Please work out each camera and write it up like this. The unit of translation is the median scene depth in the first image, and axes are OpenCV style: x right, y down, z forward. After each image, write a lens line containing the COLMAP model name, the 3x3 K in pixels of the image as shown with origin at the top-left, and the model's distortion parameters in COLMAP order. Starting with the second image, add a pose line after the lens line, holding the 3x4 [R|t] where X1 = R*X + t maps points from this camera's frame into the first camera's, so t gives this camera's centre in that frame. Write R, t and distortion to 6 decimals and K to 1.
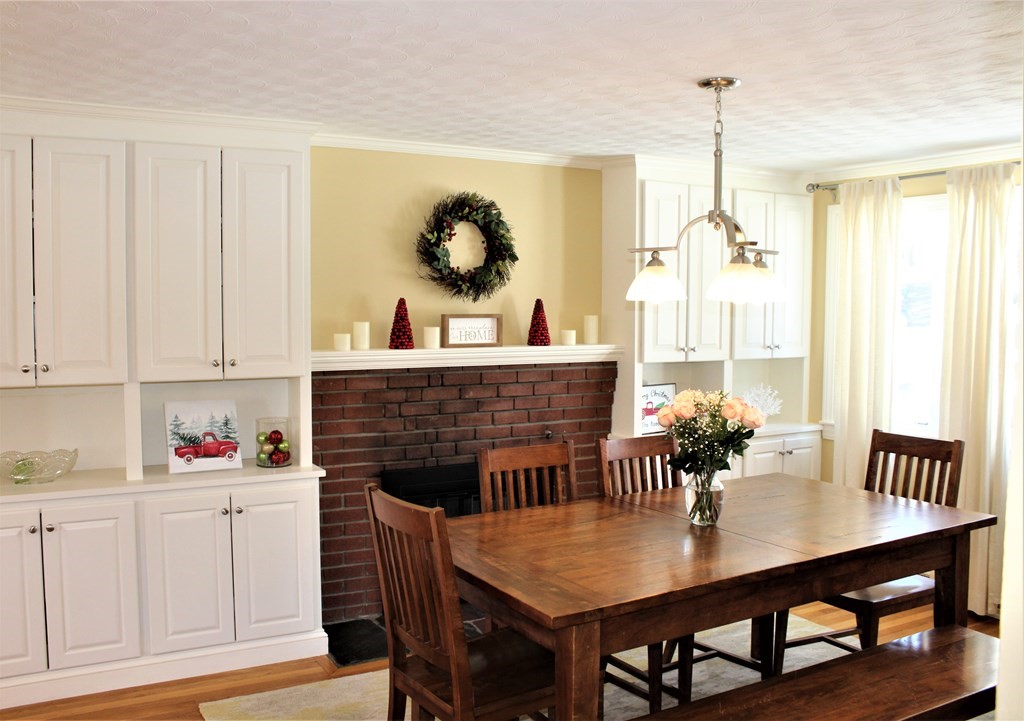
lens RADIAL K [[976.4, 0, 511.5], [0, 976.4, 360.0], [0, 0, 1]] dist [-0.002235, 0.000000]
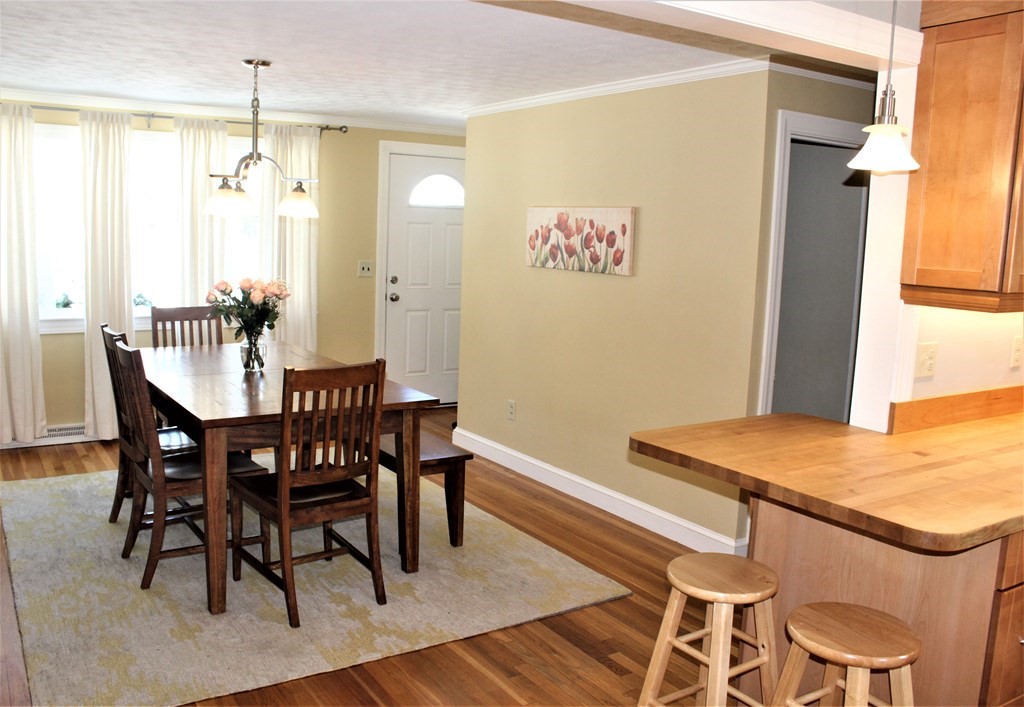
lens RADIAL K [[868.7, 0, 510.8], [0, 868.7, 352.0], [0, 0, 1]] dist [0.004977, 0.000963]
pose [[-0.045538, -0.152305, 0.987284, -0.910517], [0.032879, 0.987545, 0.153862, -0.039865], [-0.998421, 0.039468, -0.039963, 0.570205]]
